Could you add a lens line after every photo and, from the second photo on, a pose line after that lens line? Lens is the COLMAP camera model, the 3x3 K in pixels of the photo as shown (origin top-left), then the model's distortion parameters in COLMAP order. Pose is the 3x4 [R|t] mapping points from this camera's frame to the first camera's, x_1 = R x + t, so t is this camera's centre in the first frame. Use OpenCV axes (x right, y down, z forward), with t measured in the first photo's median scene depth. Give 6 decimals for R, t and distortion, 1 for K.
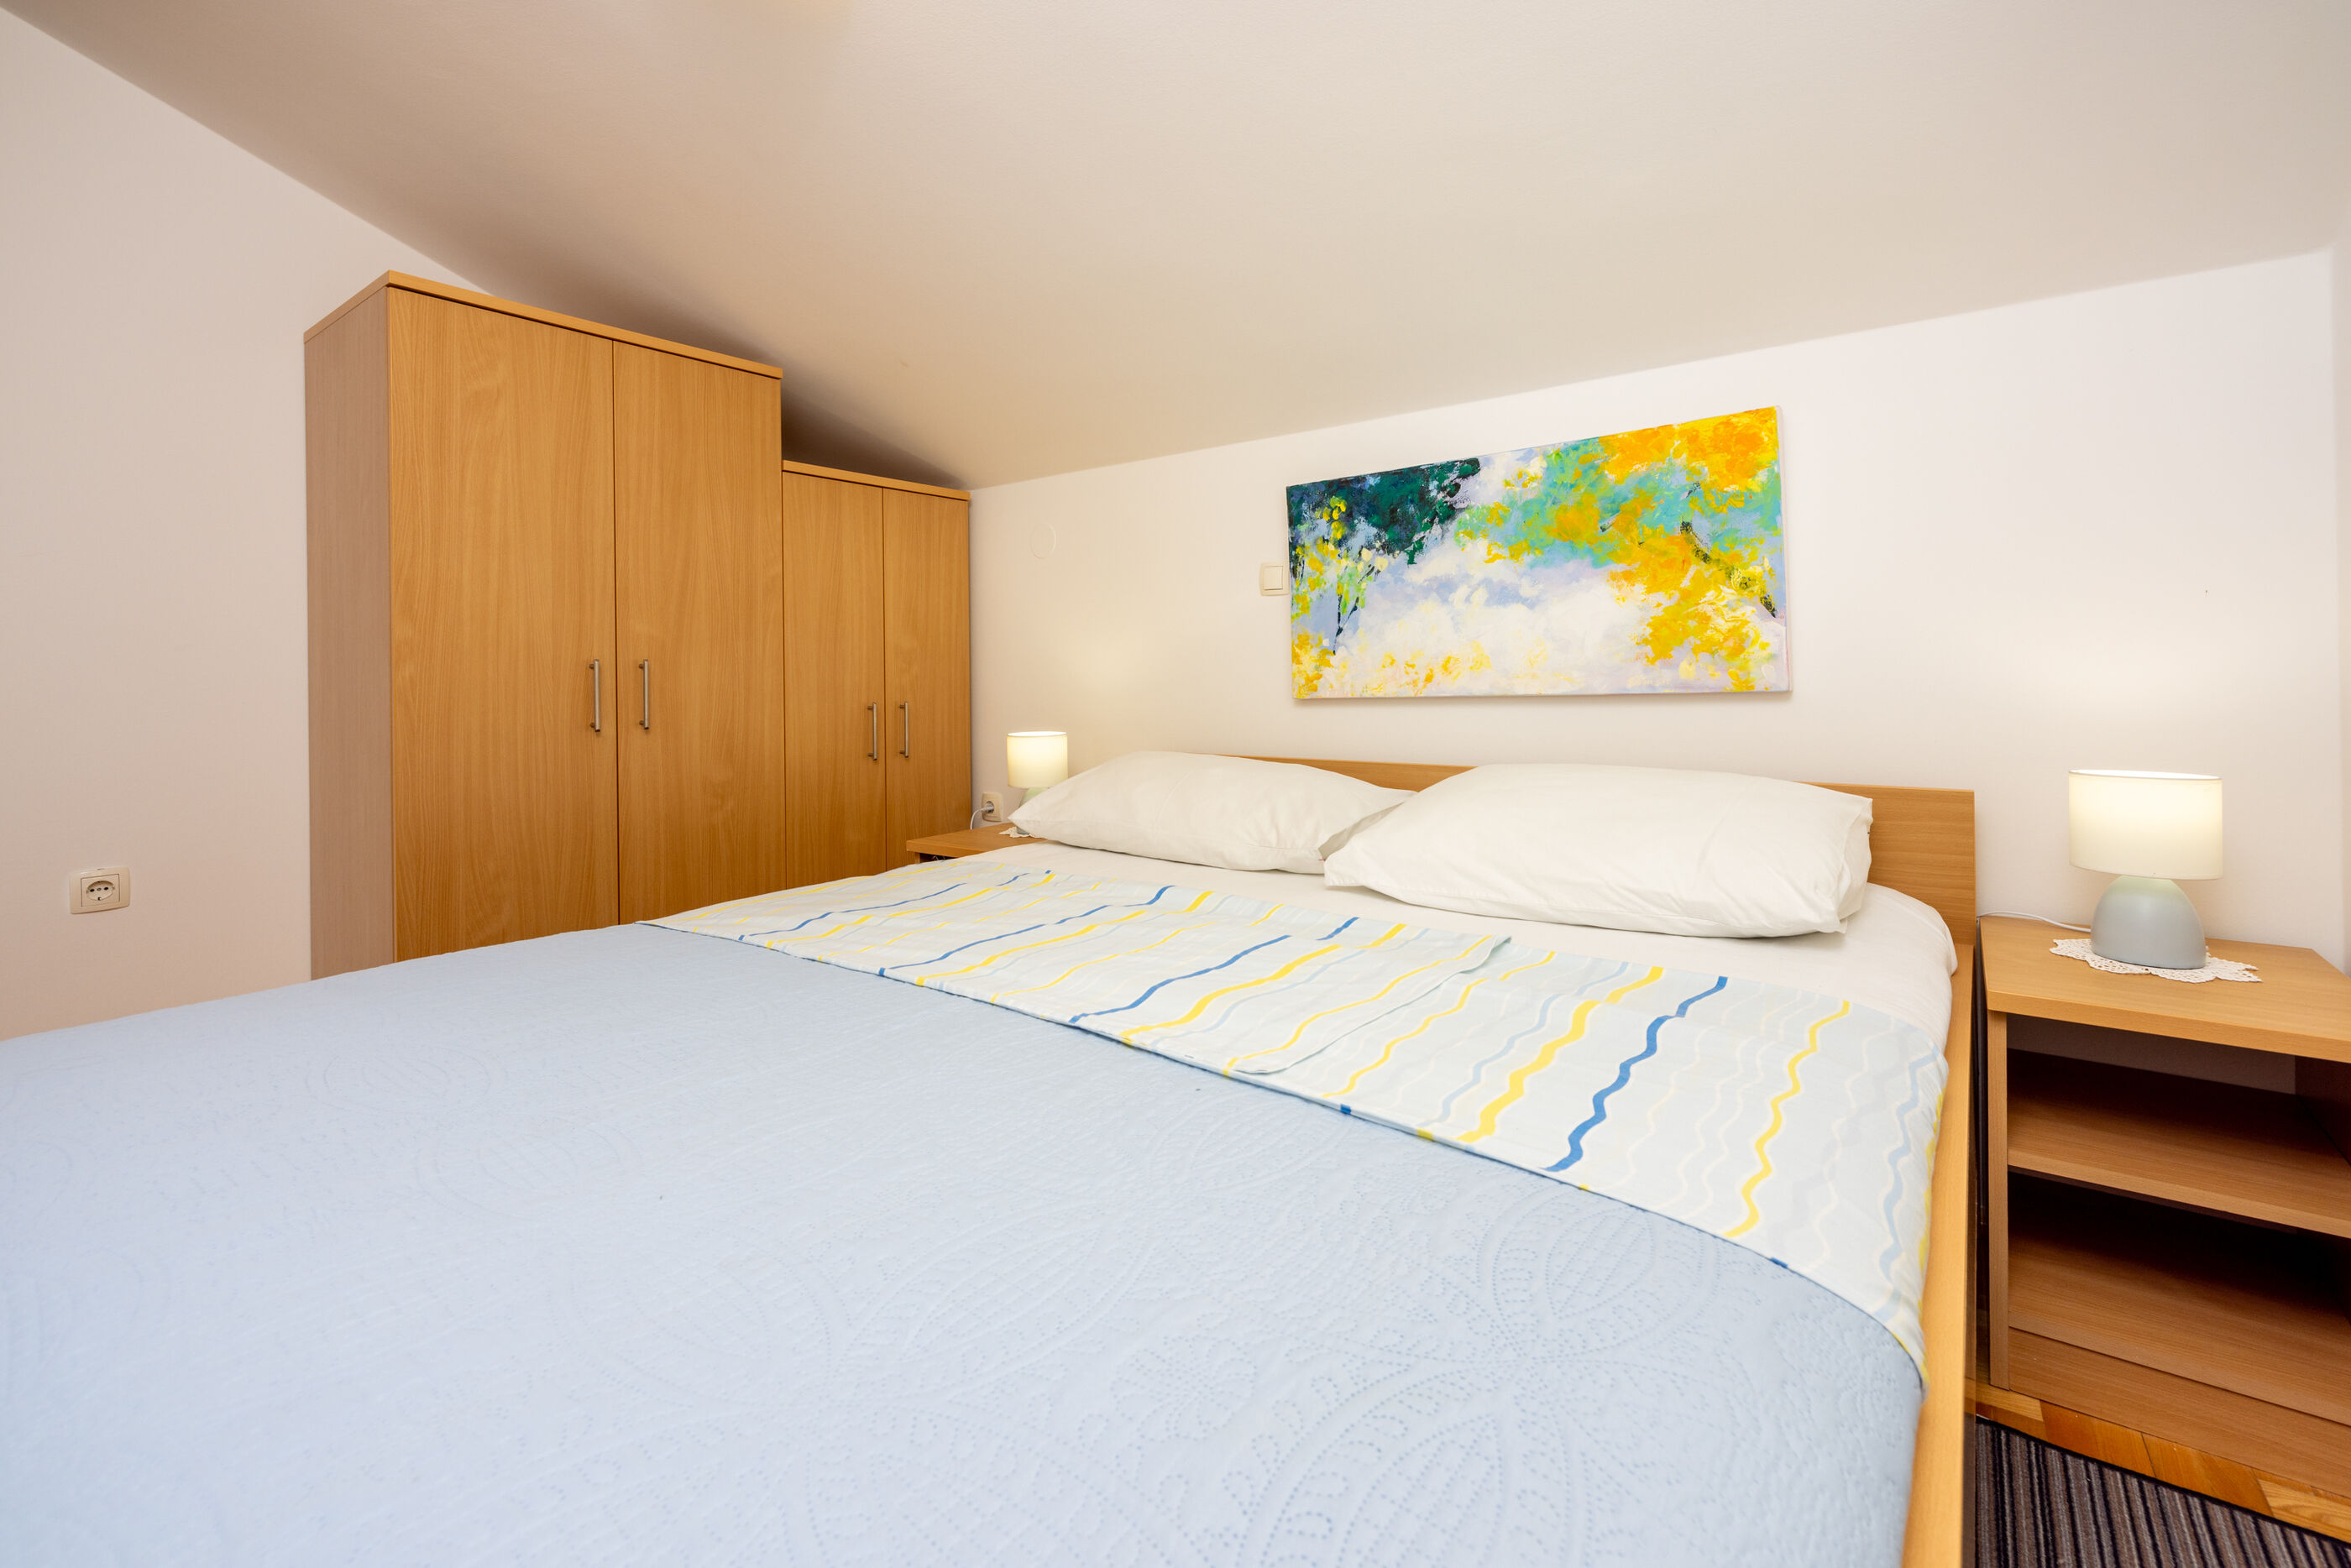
lens RADIAL K [[1032.5, 0, 1192.0], [0, 1032.5, 677.9], [0, 0, 1]] dist [0.000113, 0.000402]
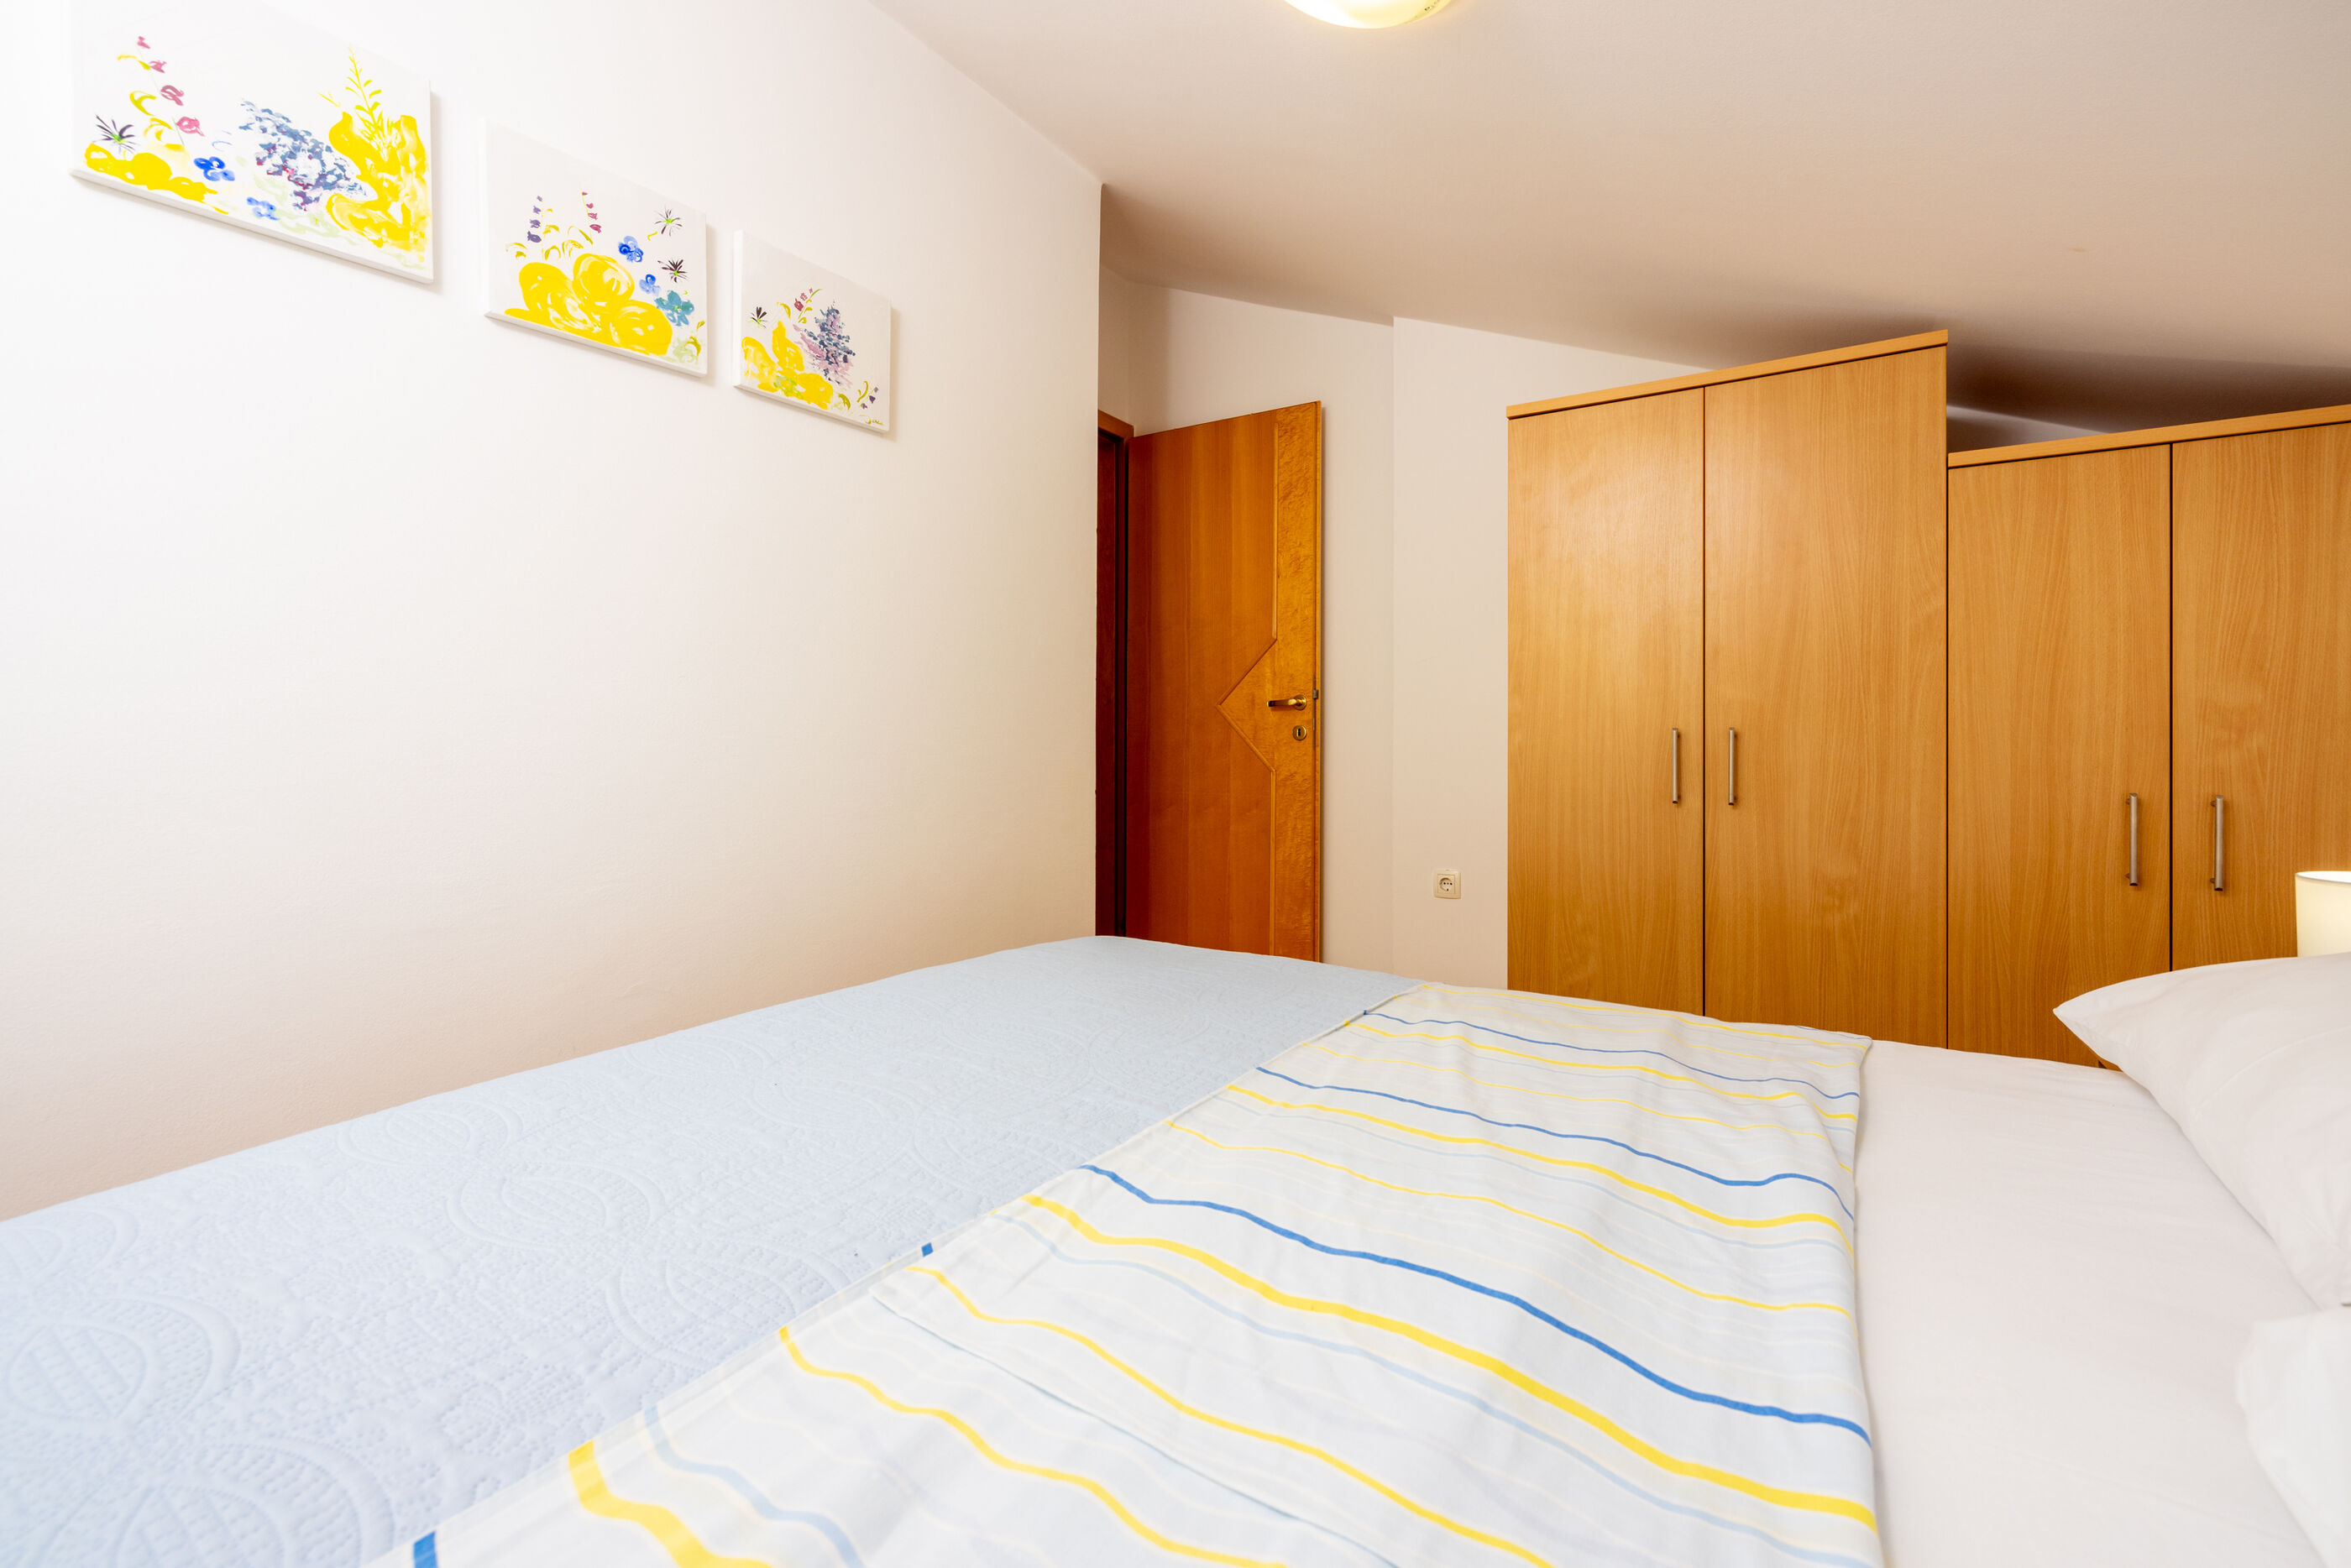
lens RADIAL K [[1002.1, 0, 1160.8], [0, 1002.1, 734.4], [0, 0, 1]] dist [0.001559, 0.000740]
pose [[0.056379, 0.005944, -0.998392, 0.300933], [-0.006689, 0.999962, 0.005575, -0.012633], [0.998387, 0.006364, 0.056416, 0.426809]]
